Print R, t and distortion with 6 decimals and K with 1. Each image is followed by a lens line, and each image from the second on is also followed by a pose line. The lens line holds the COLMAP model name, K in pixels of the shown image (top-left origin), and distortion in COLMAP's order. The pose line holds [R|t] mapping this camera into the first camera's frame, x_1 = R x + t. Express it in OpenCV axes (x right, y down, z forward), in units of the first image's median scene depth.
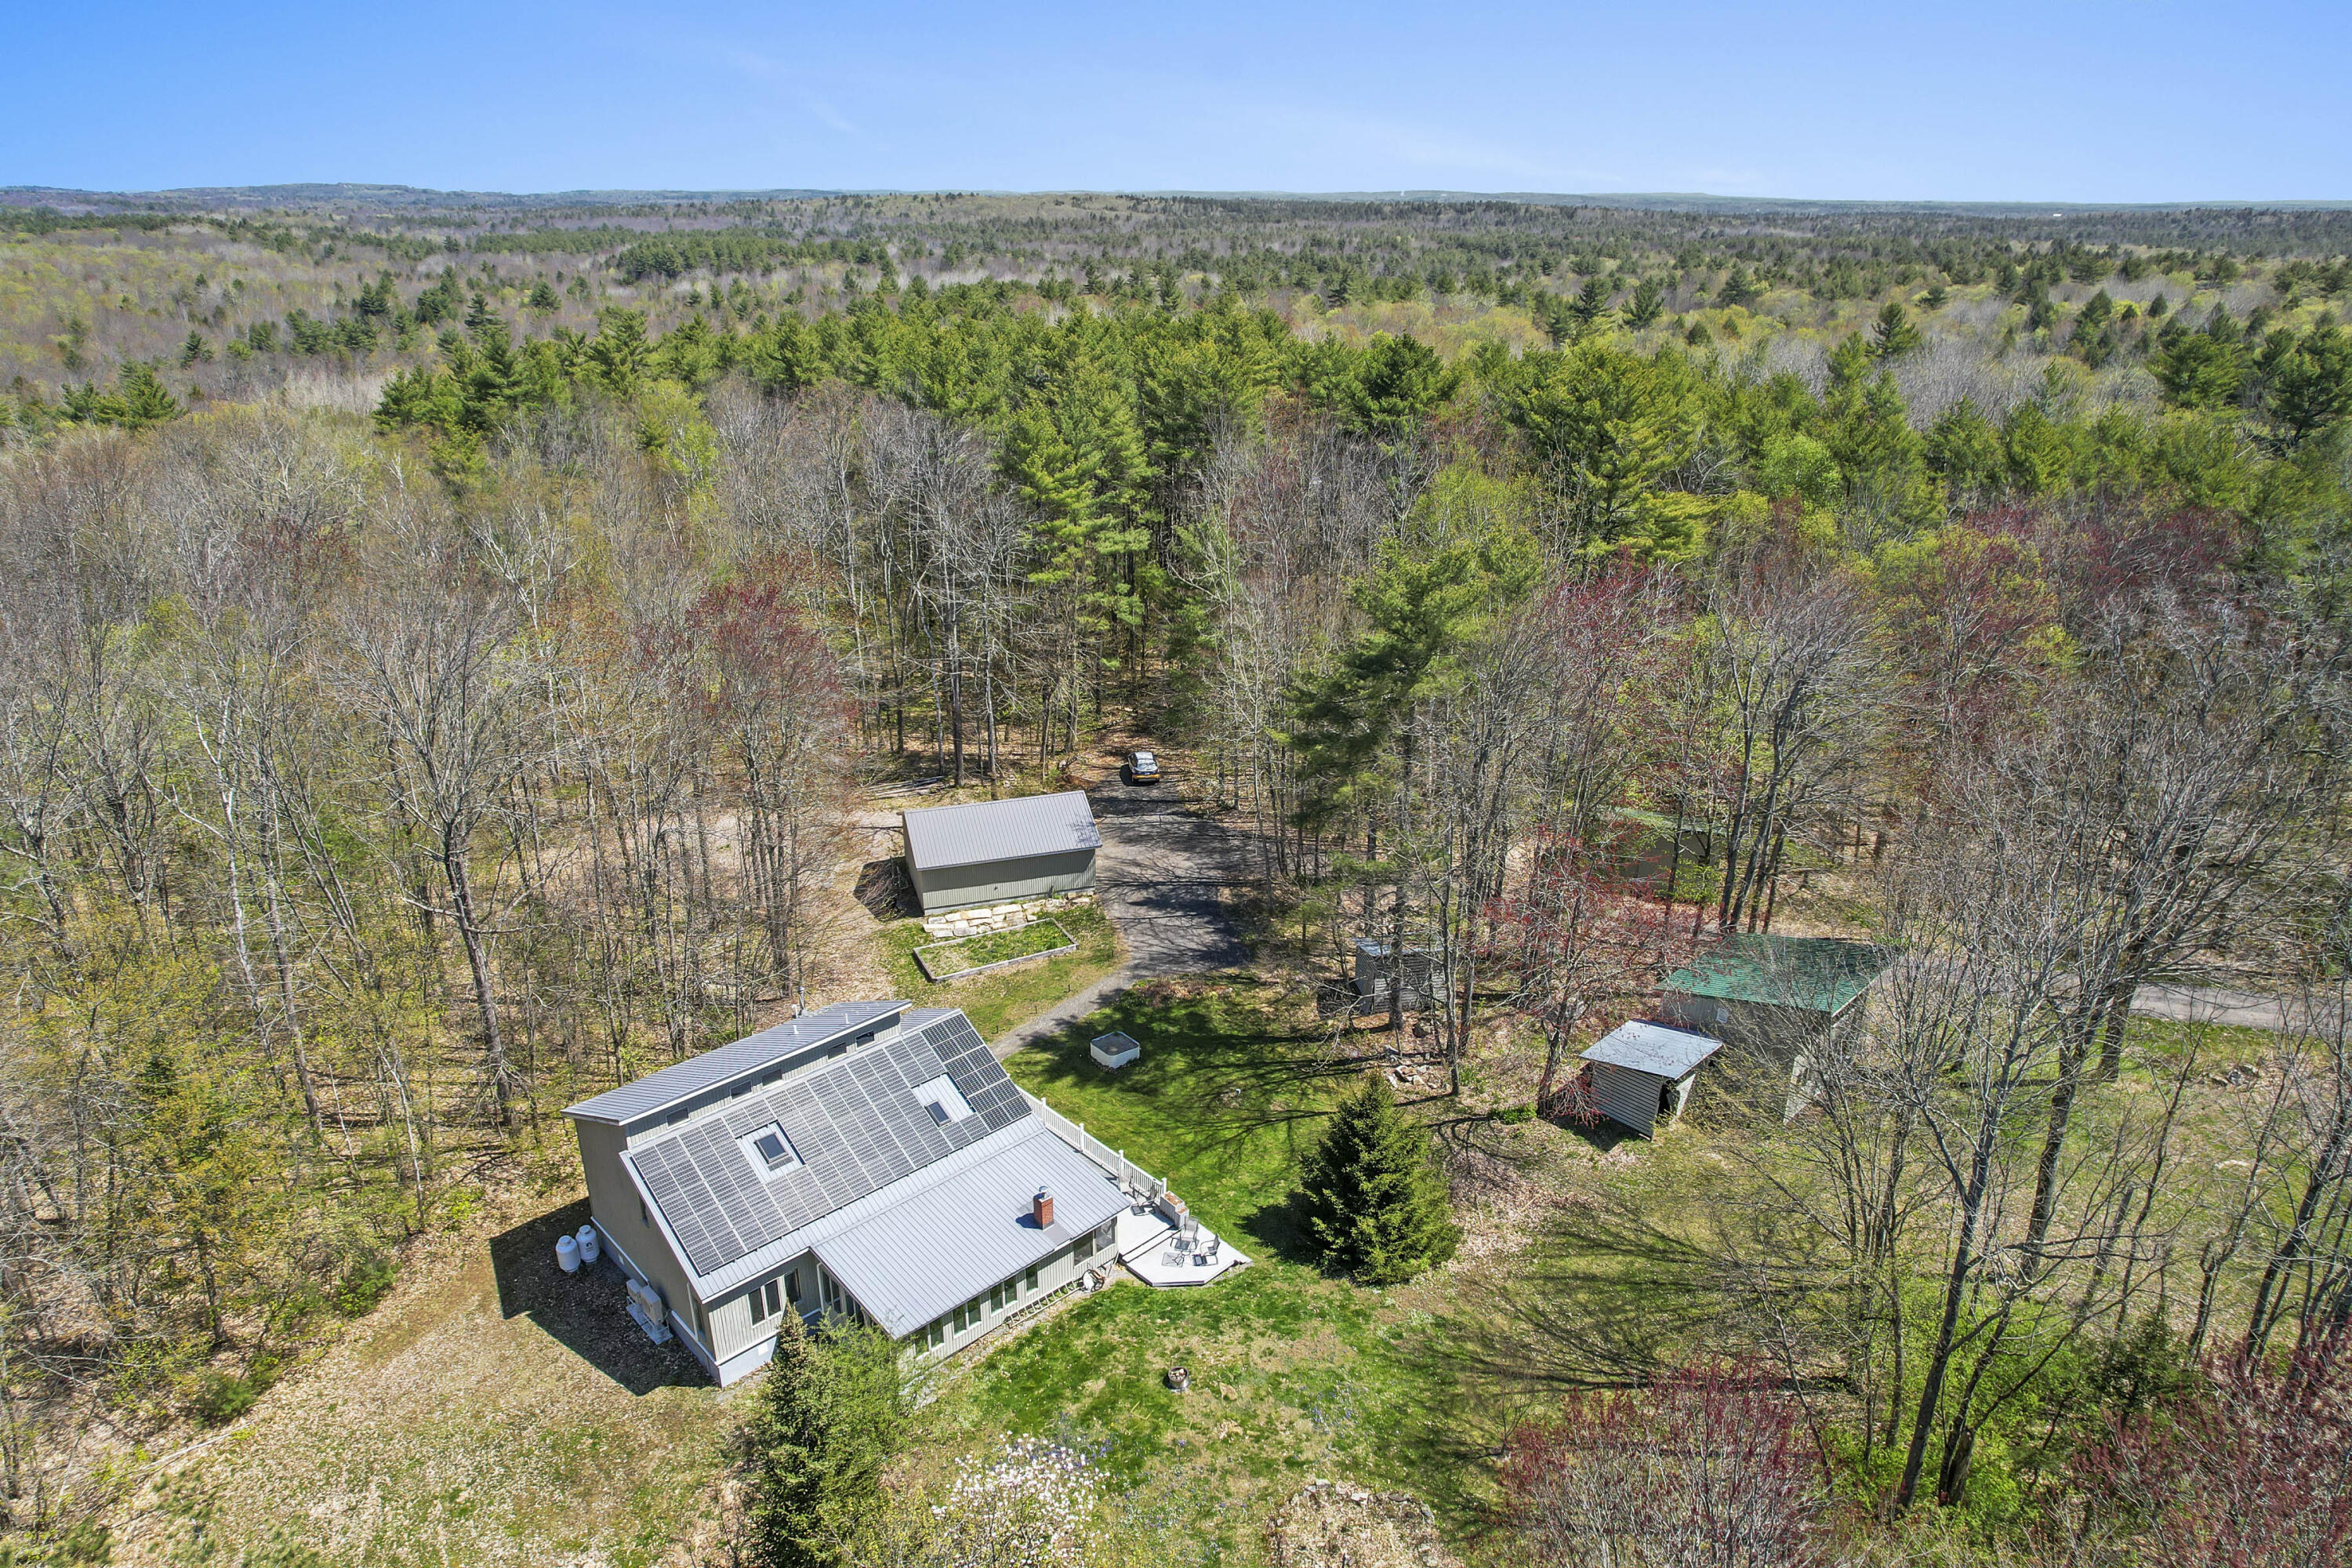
lens RADIAL K [[1511.2, 0, 1176.0], [0, 1511.2, 784.0], [0, 0, 1]] dist [-0.076631, 0.074365]
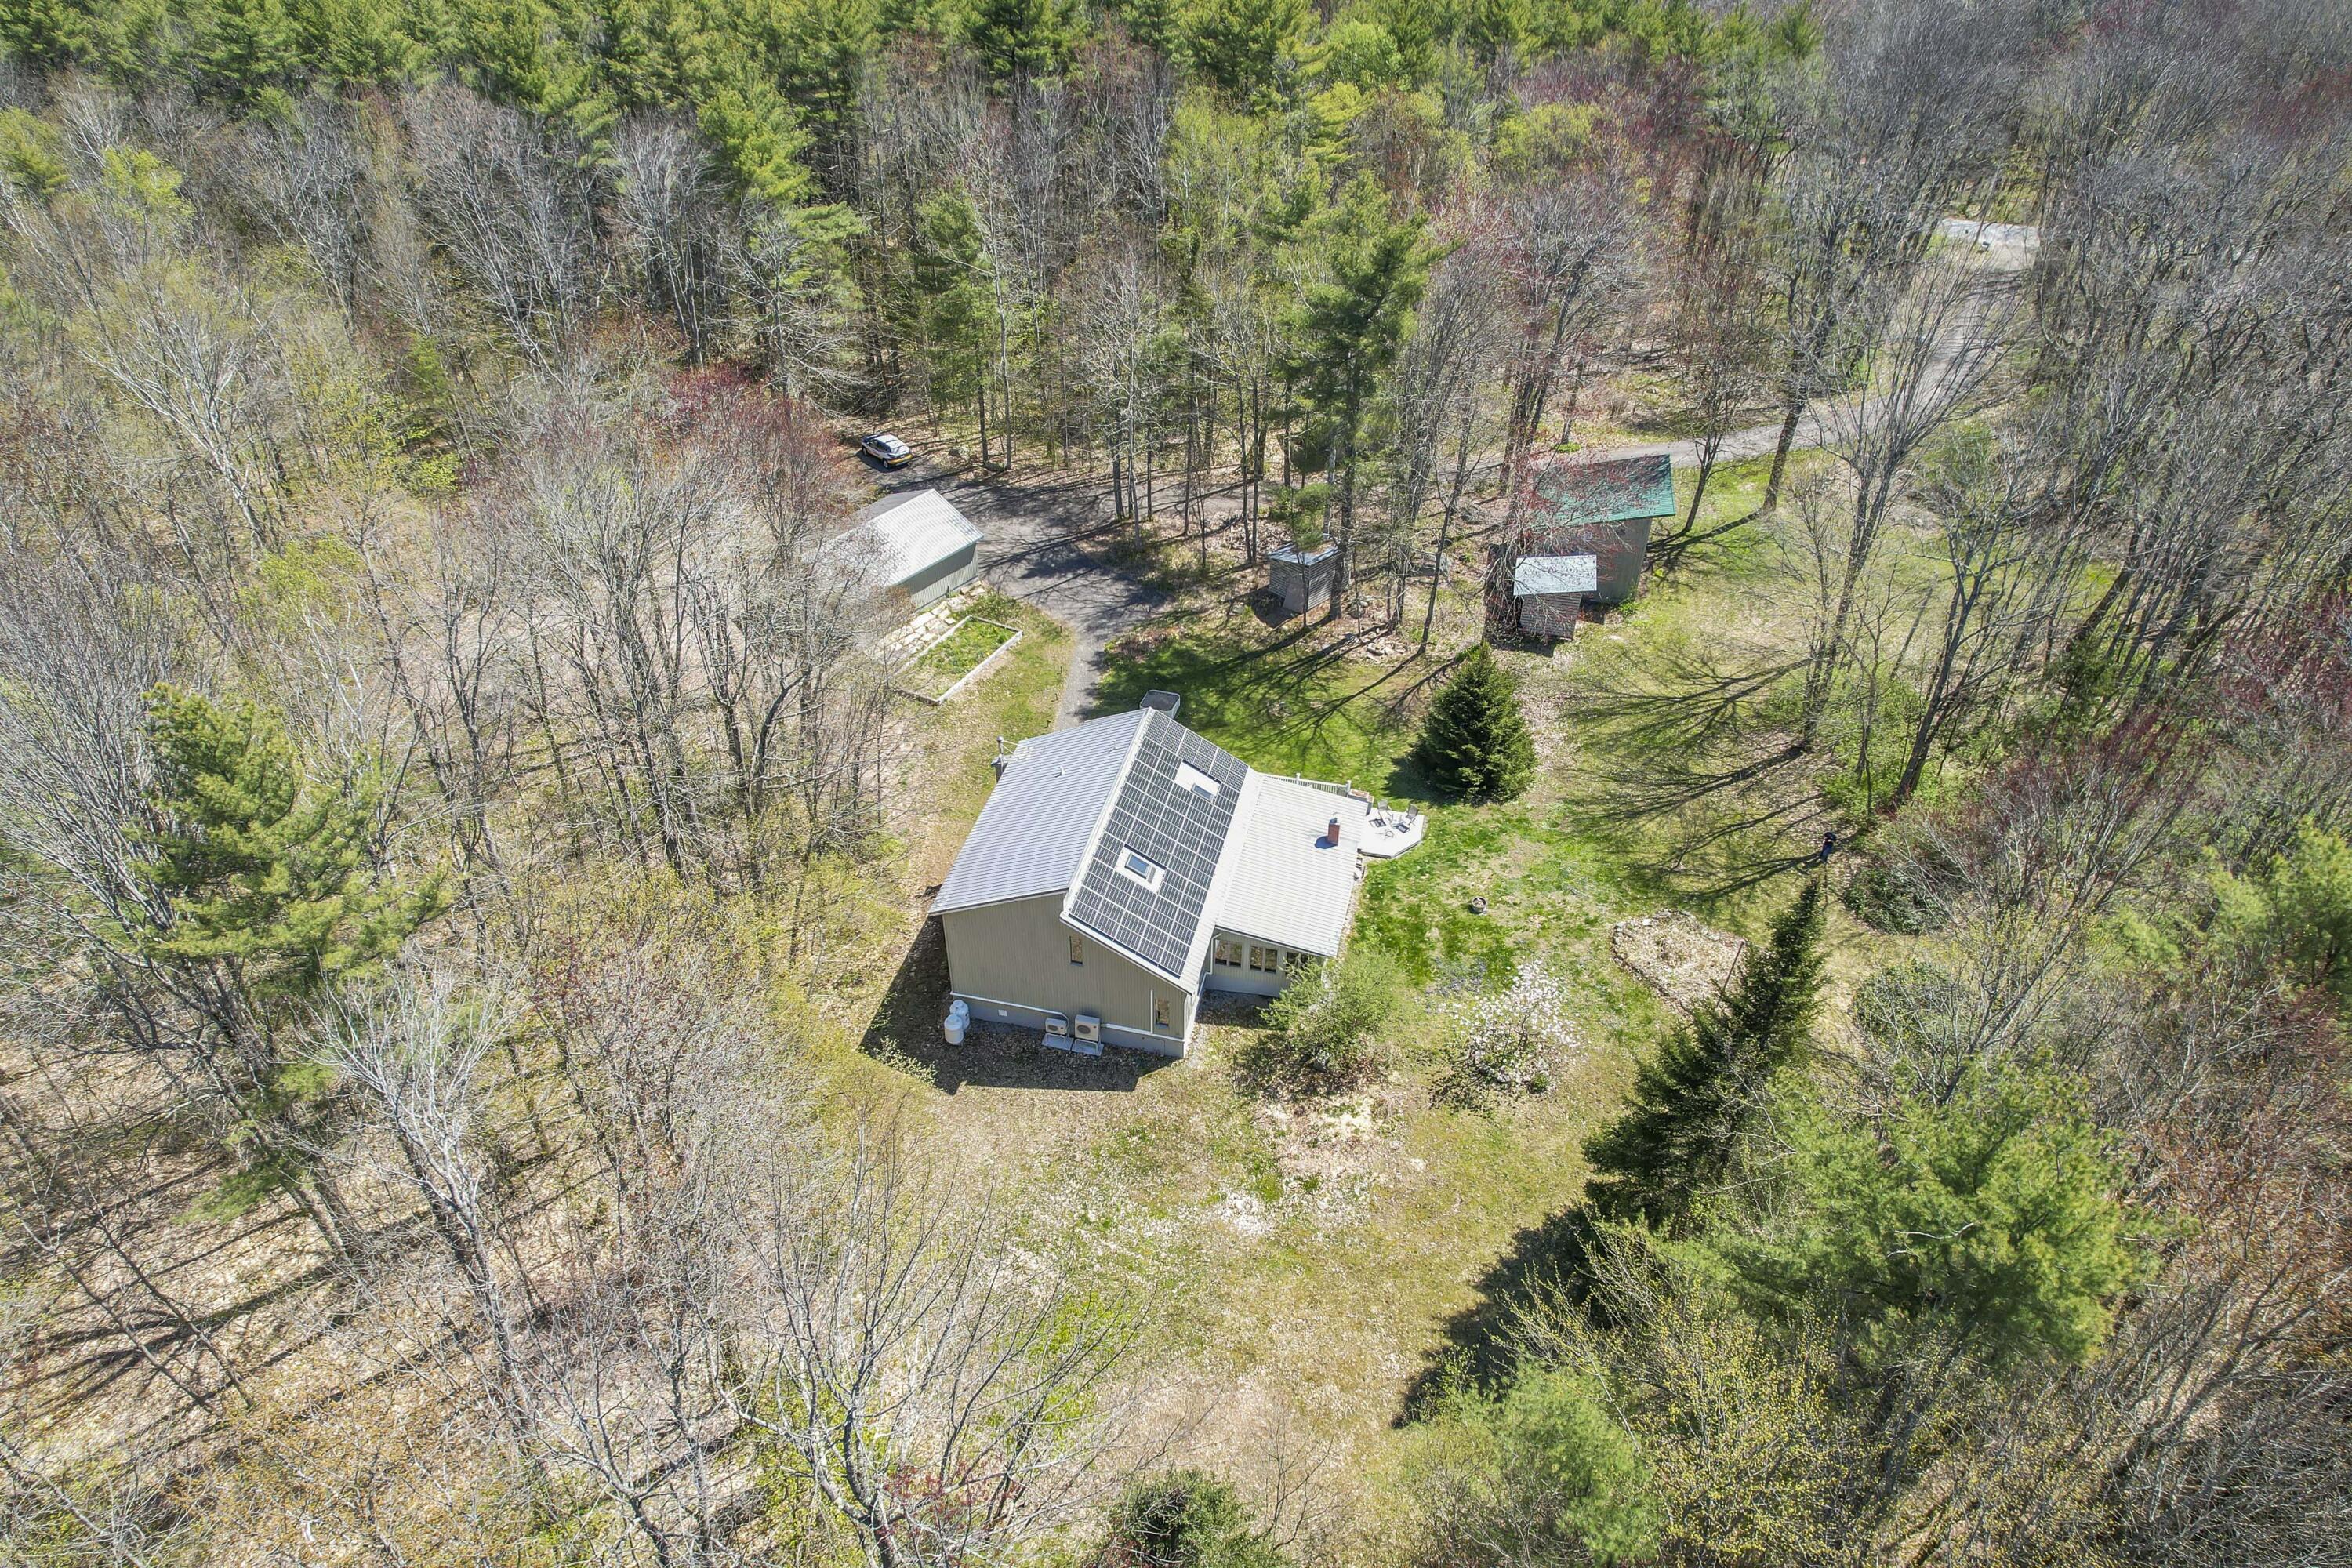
lens RADIAL K [[1511.2, 0, 1176.0], [0, 1511.2, 784.0], [0, 0, 1]] dist [-0.076631, 0.074365]
pose [[0.835281, -0.339811, 0.432243, -0.700317], [0.201558, 0.920665, 0.334290, -0.192505], [-0.511546, -0.192104, 0.837506, 0.018829]]
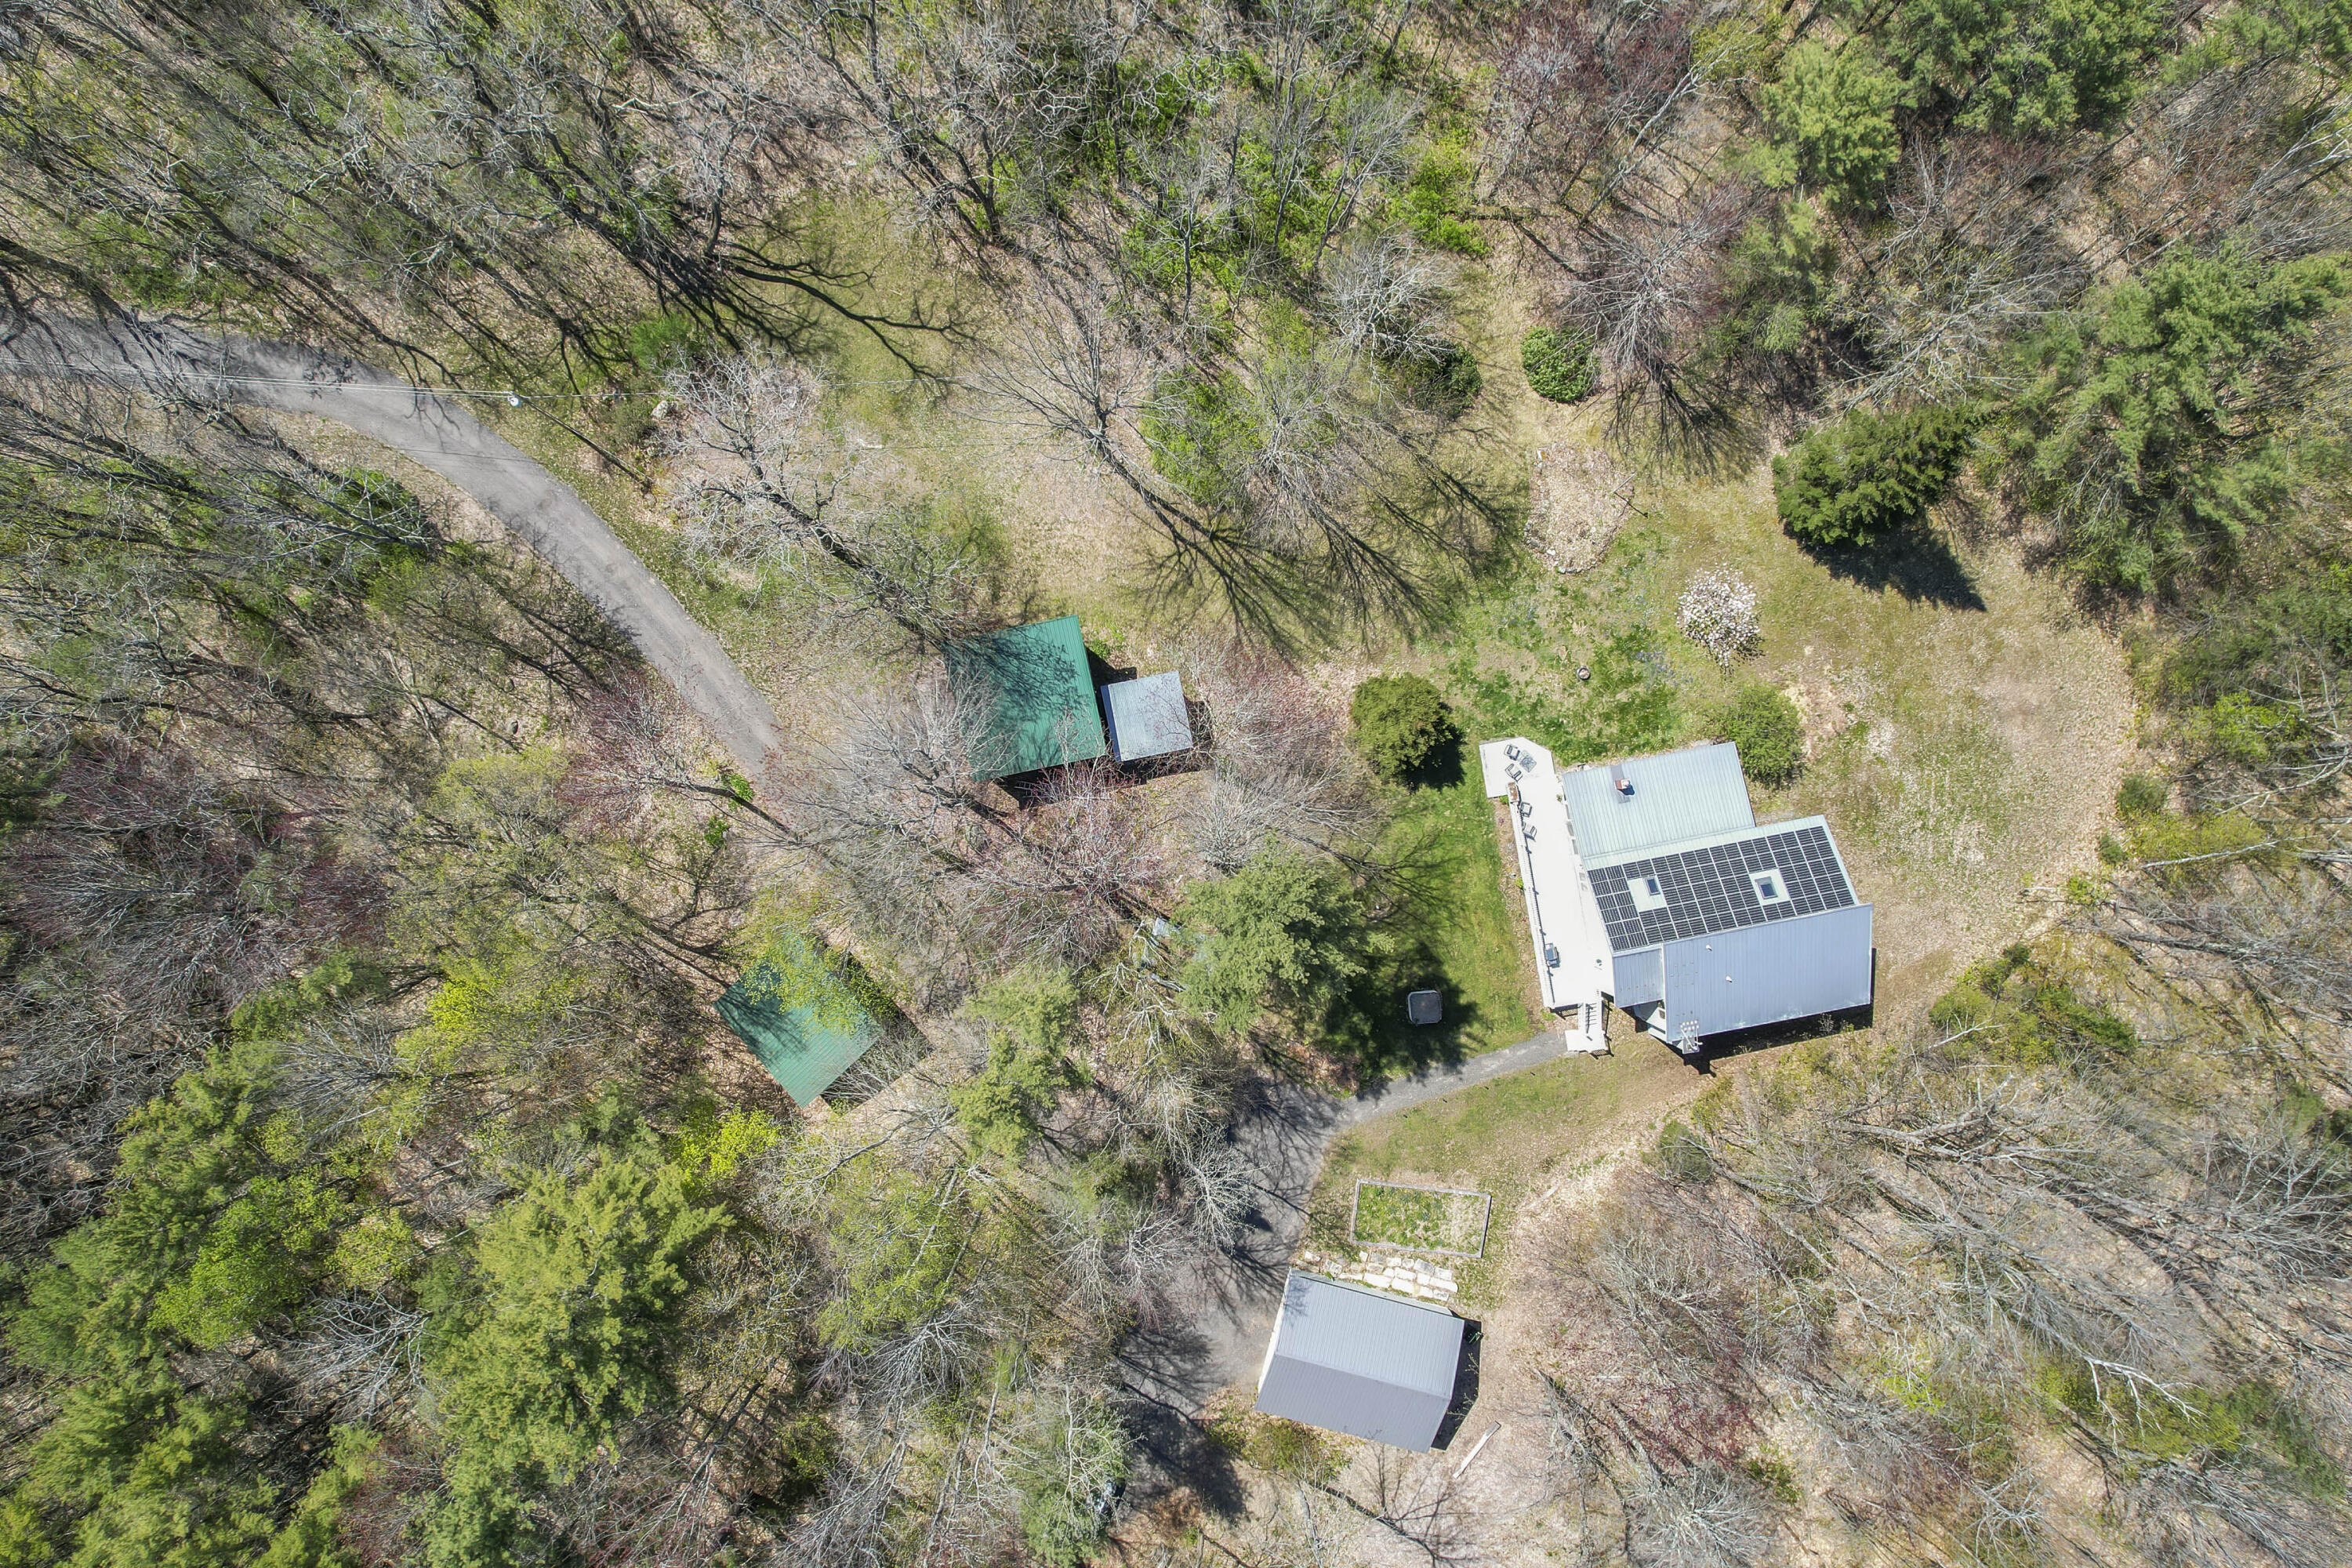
lens RADIAL K [[1511.2, 0, 1176.0], [0, 1511.2, 784.0], [0, 0, 1]] dist [-0.076631, 0.074365]
pose [[-0.841052, -0.540939, -0.003988, 0.312230], [0.197718, -0.314258, 0.928520, -1.268410], [-0.503526, 0.780145, 0.371261, 0.613328]]
